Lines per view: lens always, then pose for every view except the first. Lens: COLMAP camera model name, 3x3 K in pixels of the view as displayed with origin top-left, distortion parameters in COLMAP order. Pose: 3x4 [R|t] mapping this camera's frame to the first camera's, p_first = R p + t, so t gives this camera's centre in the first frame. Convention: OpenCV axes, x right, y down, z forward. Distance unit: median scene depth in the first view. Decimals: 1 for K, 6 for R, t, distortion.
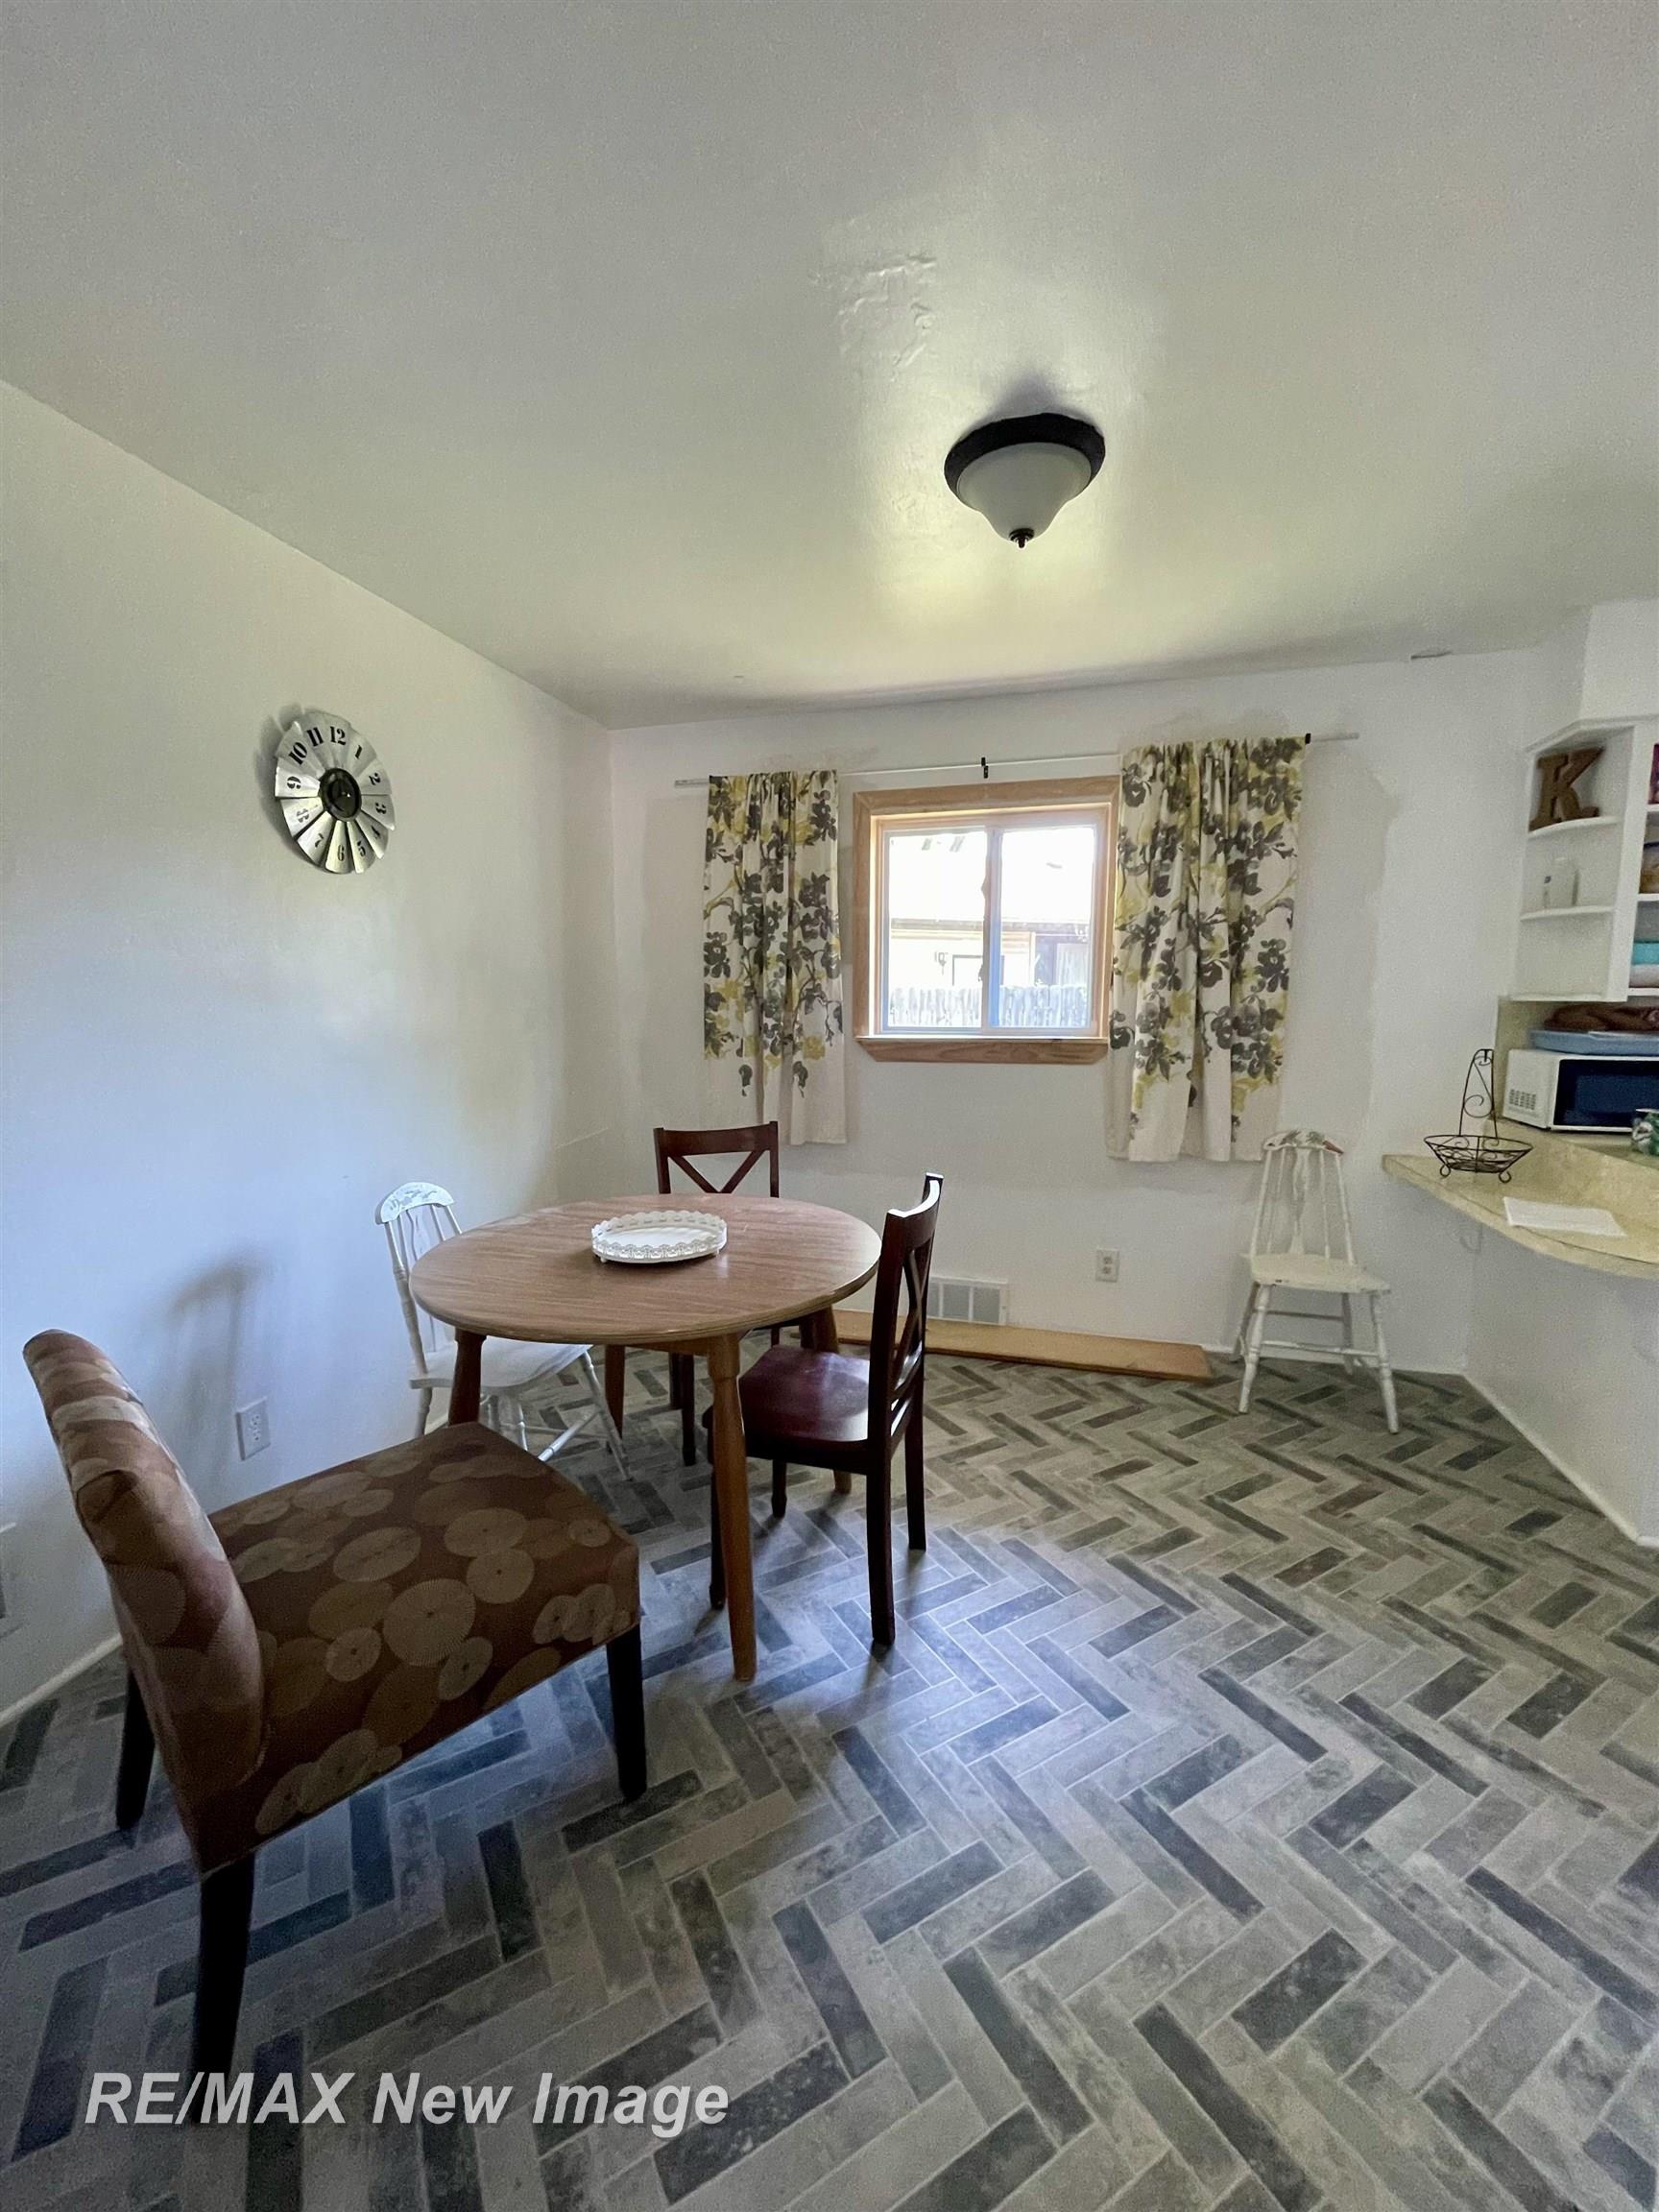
lens RADIAL K [[890.6, 0, 816.7], [0, 890.6, 1096.9], [0, 0, 1]] dist [0.001035, -0.001645]
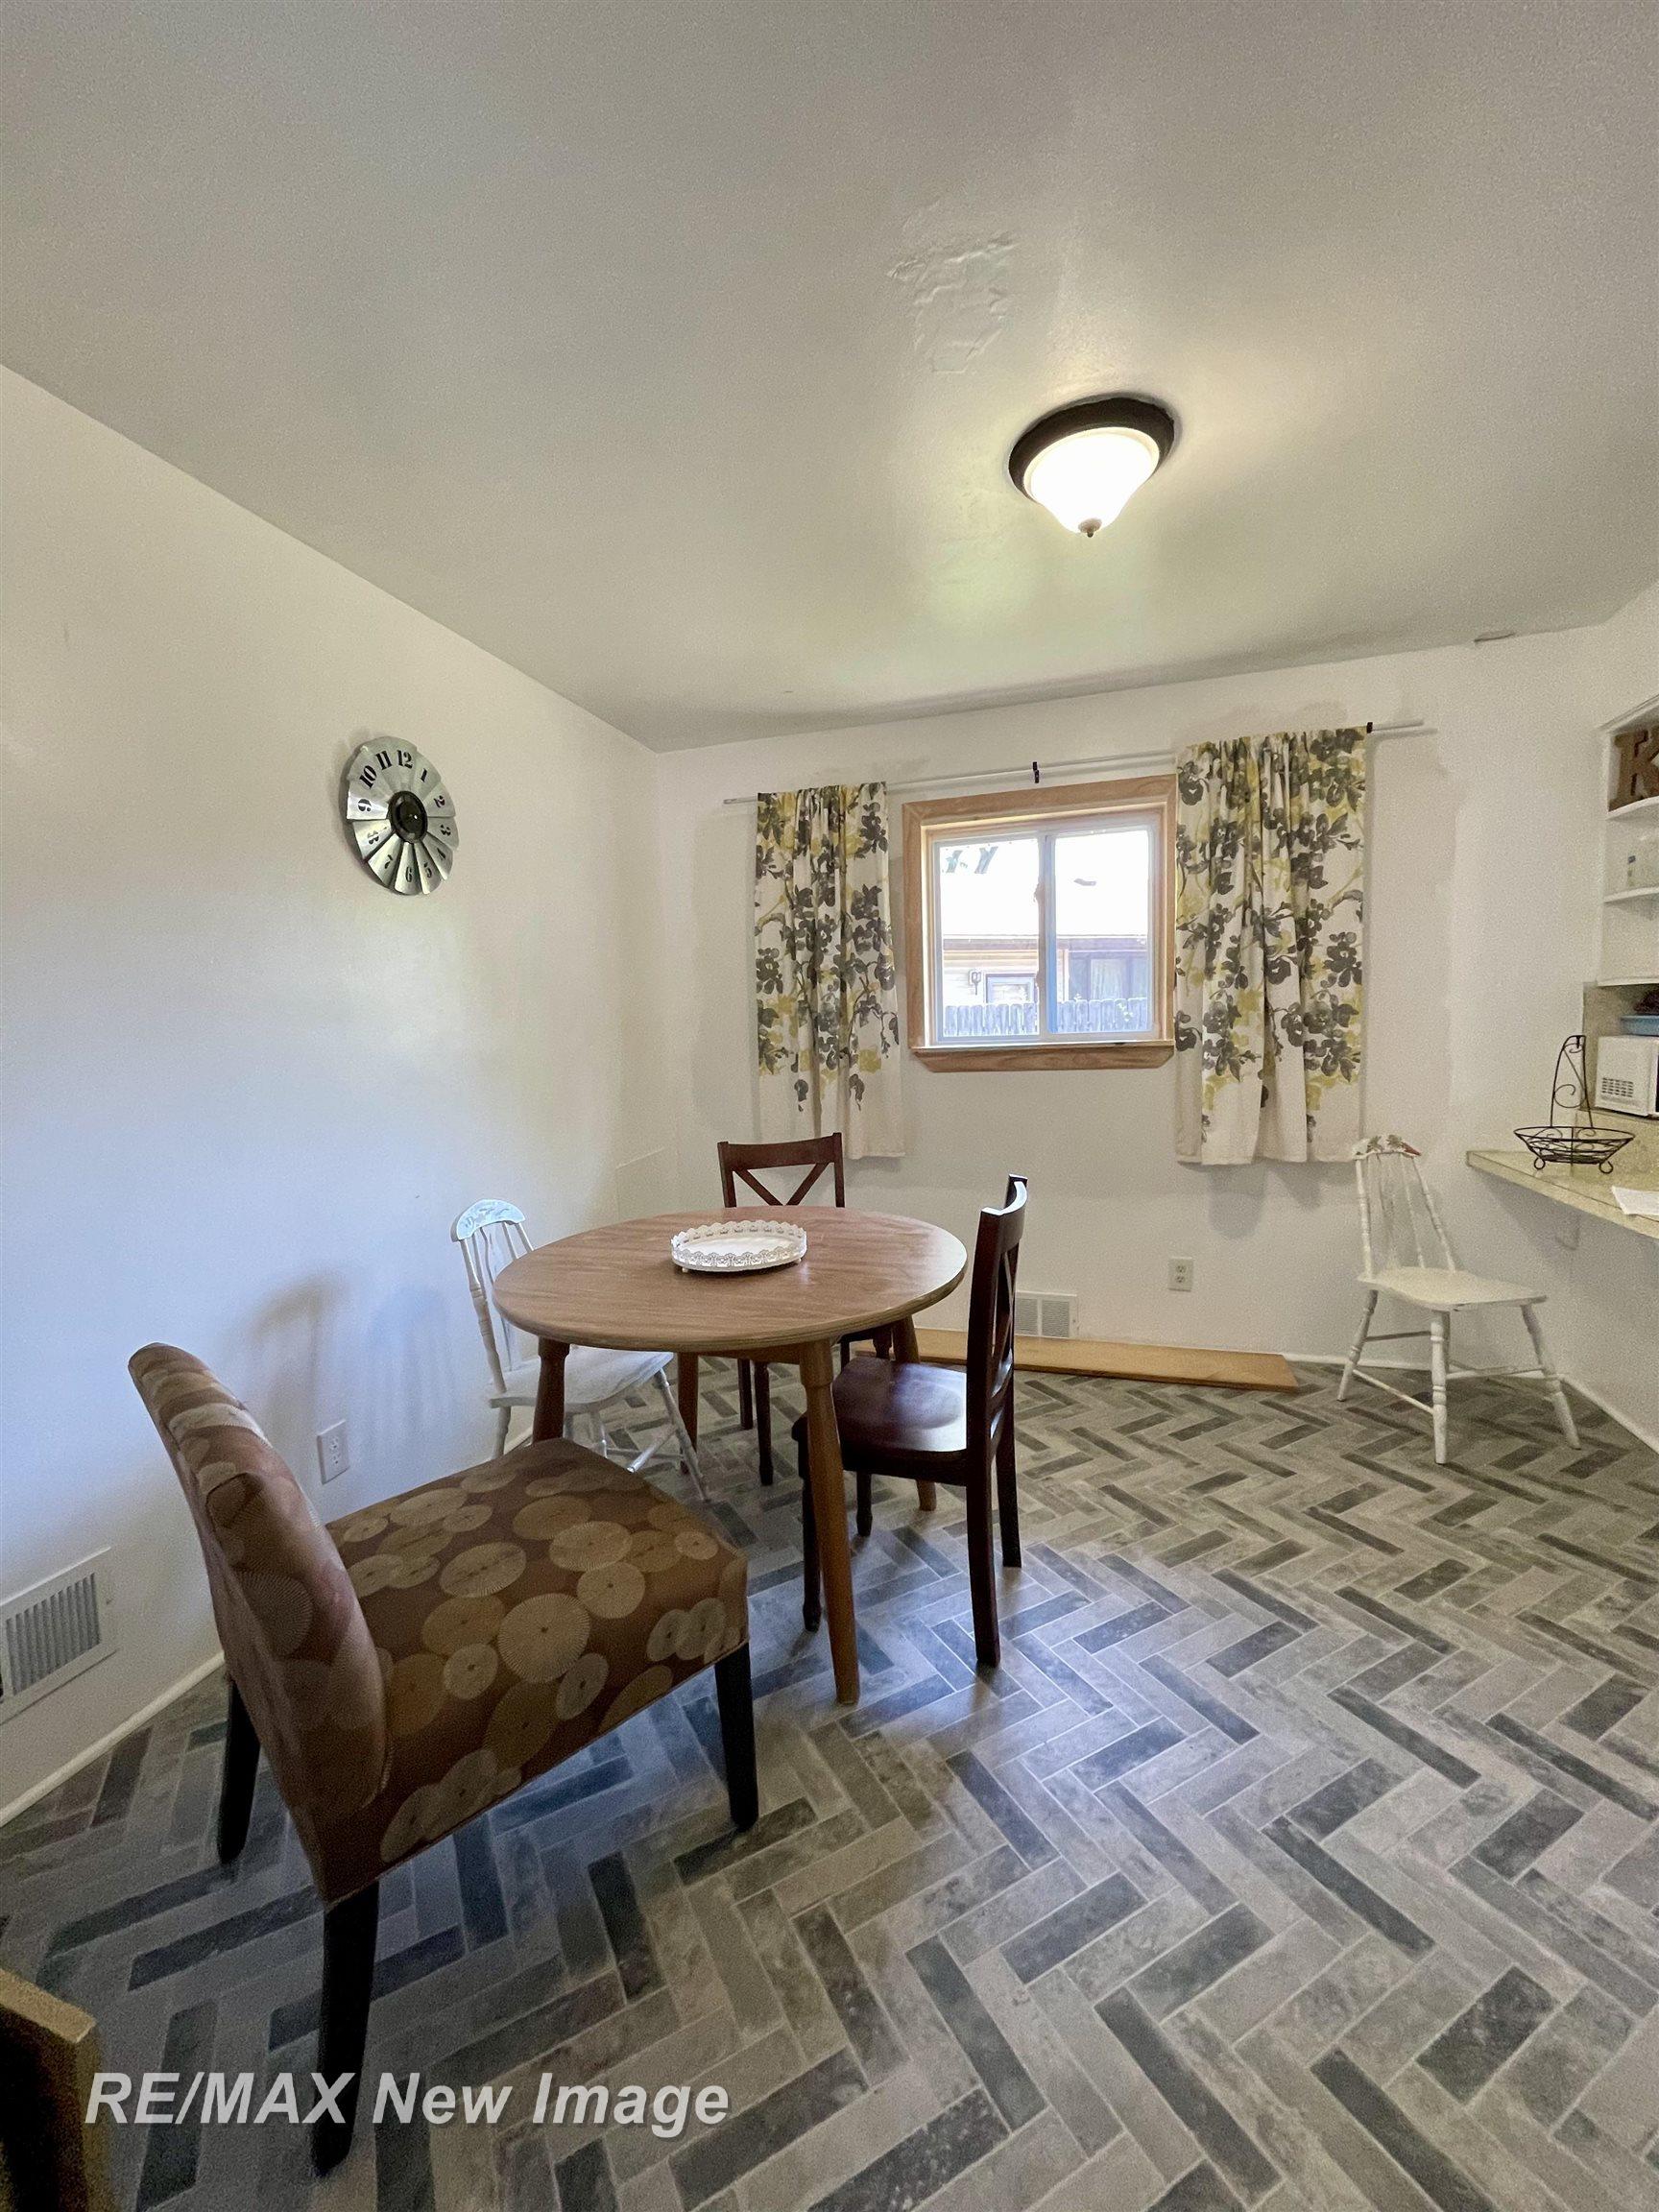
lens RADIAL K [[890.6, 0, 817.2], [0, 890.6, 1097.3], [0, 0, 1]] dist [0.001035, -0.001645]
pose [[0.999072, -0.029415, -0.031471, -0.048749], [0.028424, 0.999099, -0.031503, 0.023476], [0.032369, 0.030579, 0.999008, 0.015430]]
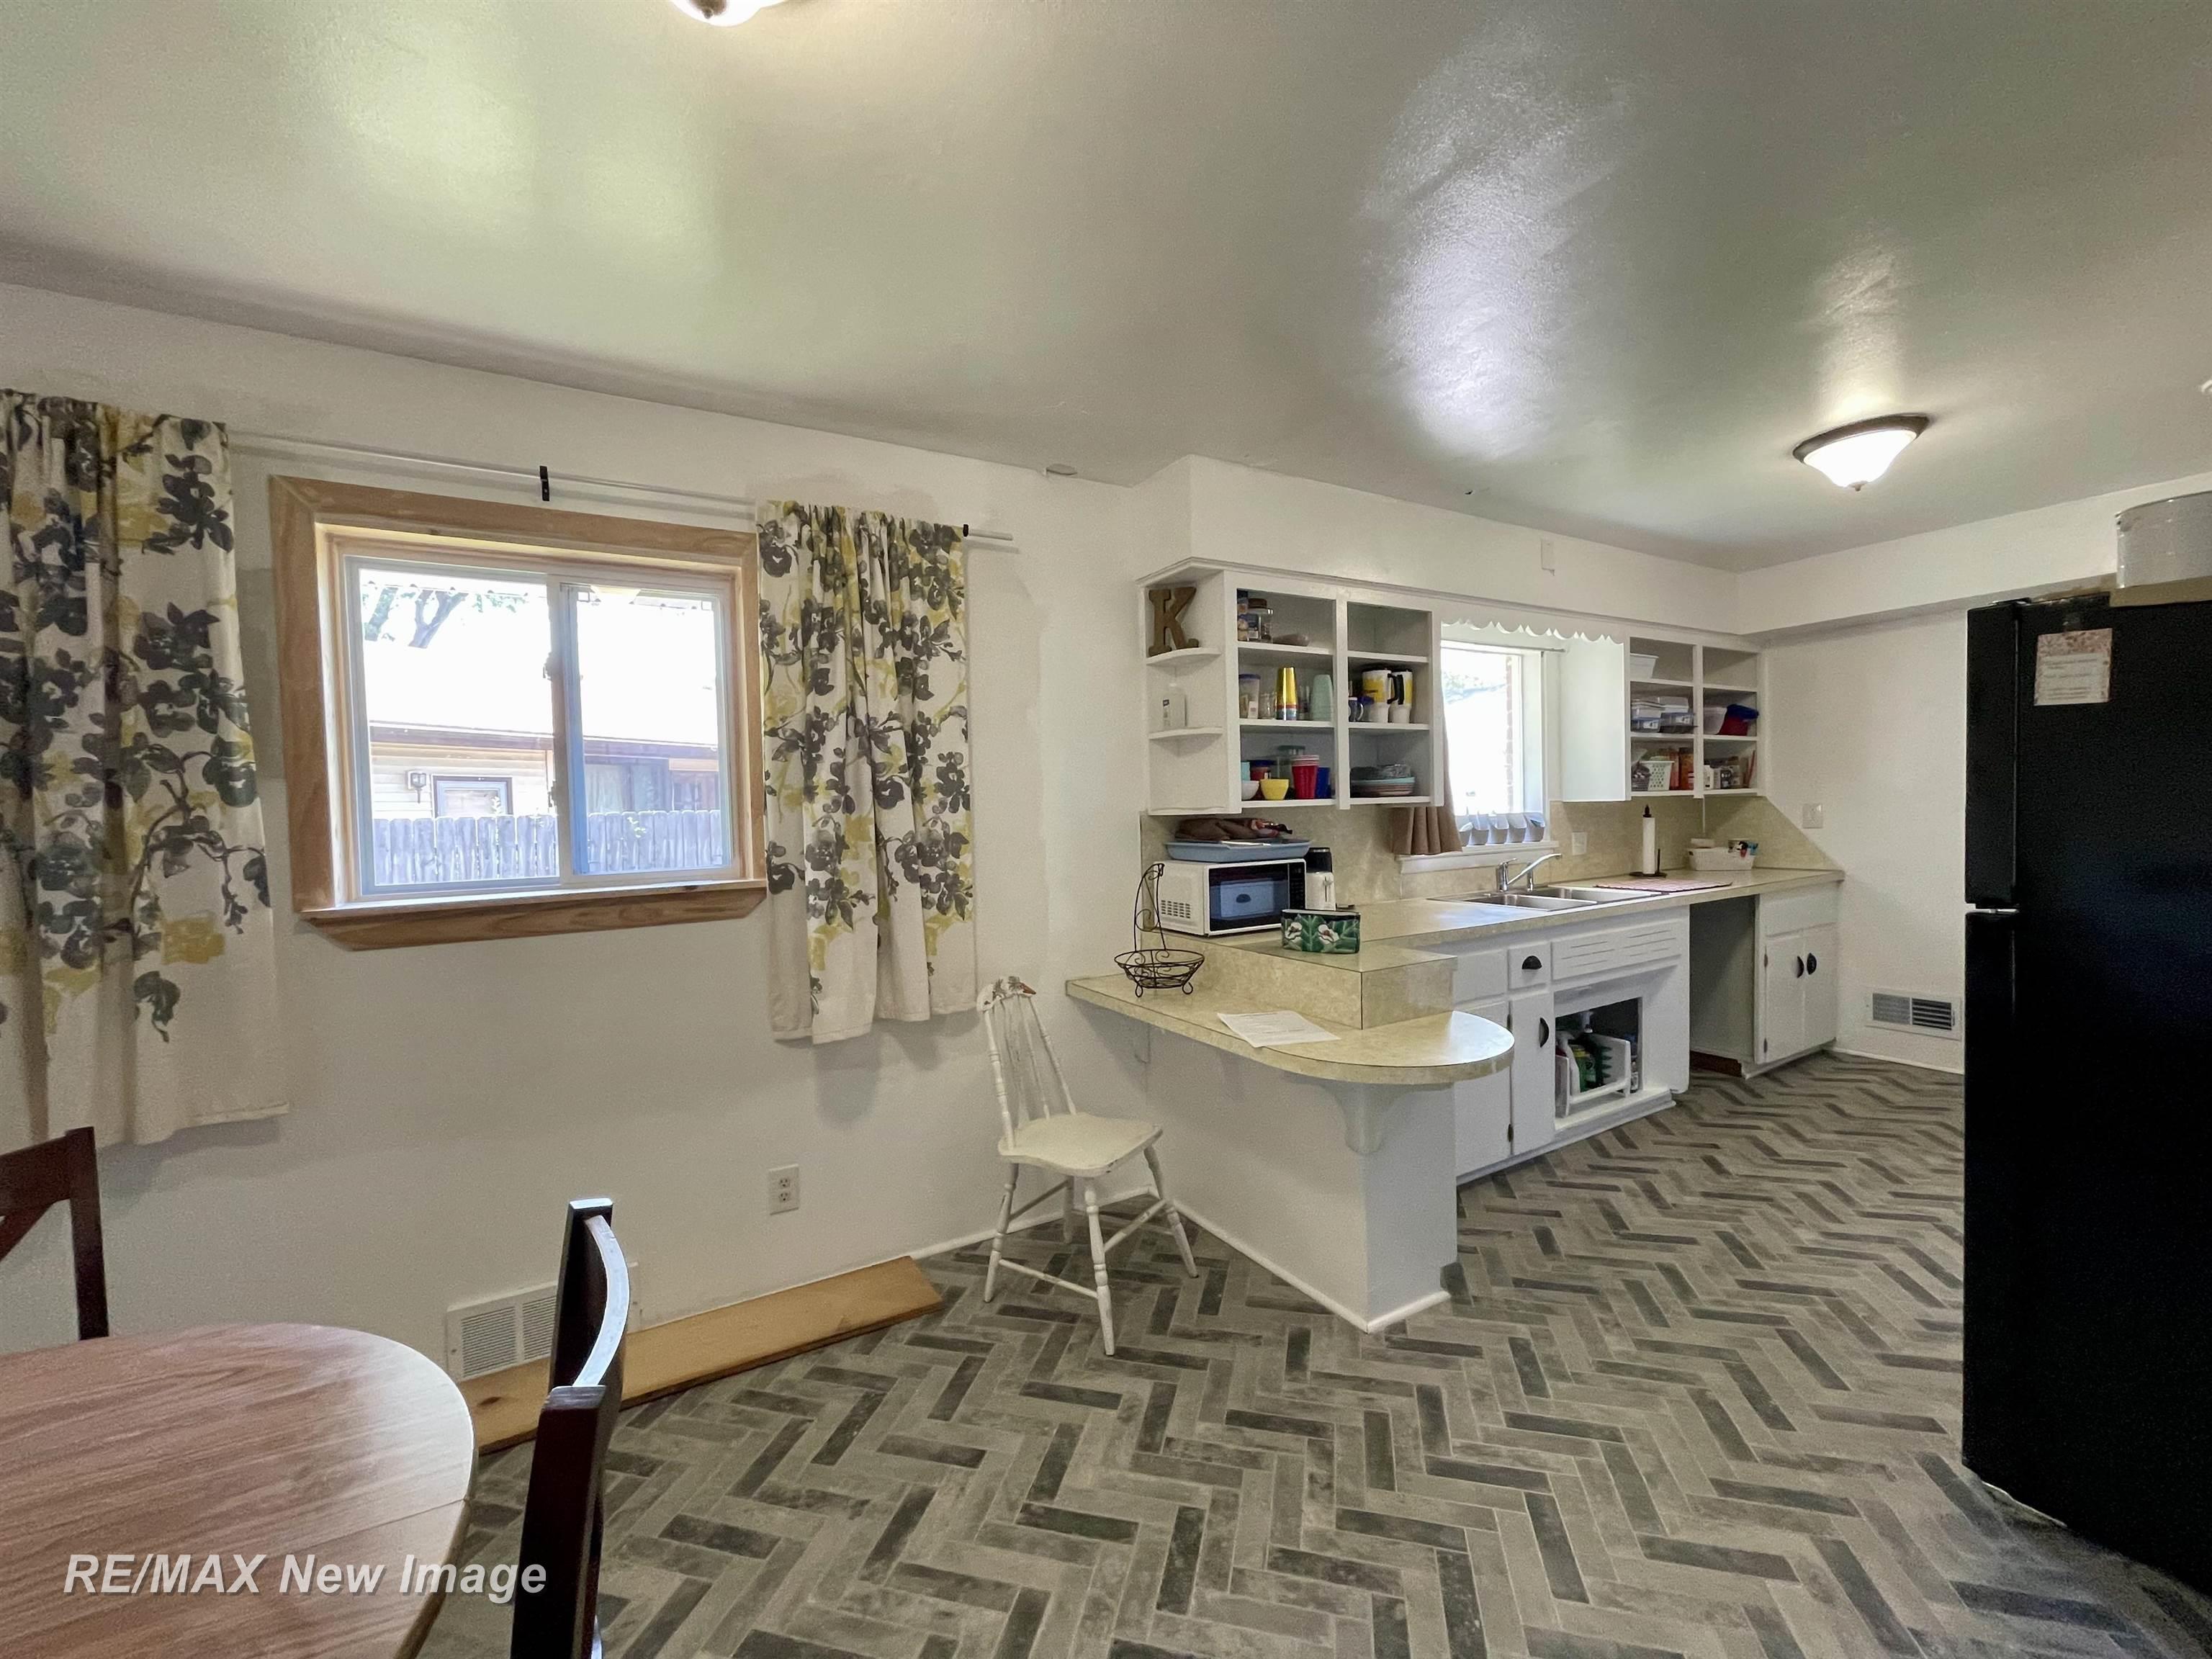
lens RADIAL K [[890.6, 0, 1104.0], [0, 890.6, 833.6], [0, 0, 1]] dist [0.001035, -0.001645]
pose [[0.690197, -0.039233, 0.722557, -0.014239], [0.110399, 0.992549, -0.051563, -0.049583], [-0.715150, 0.115358, 0.689386, 0.406284]]
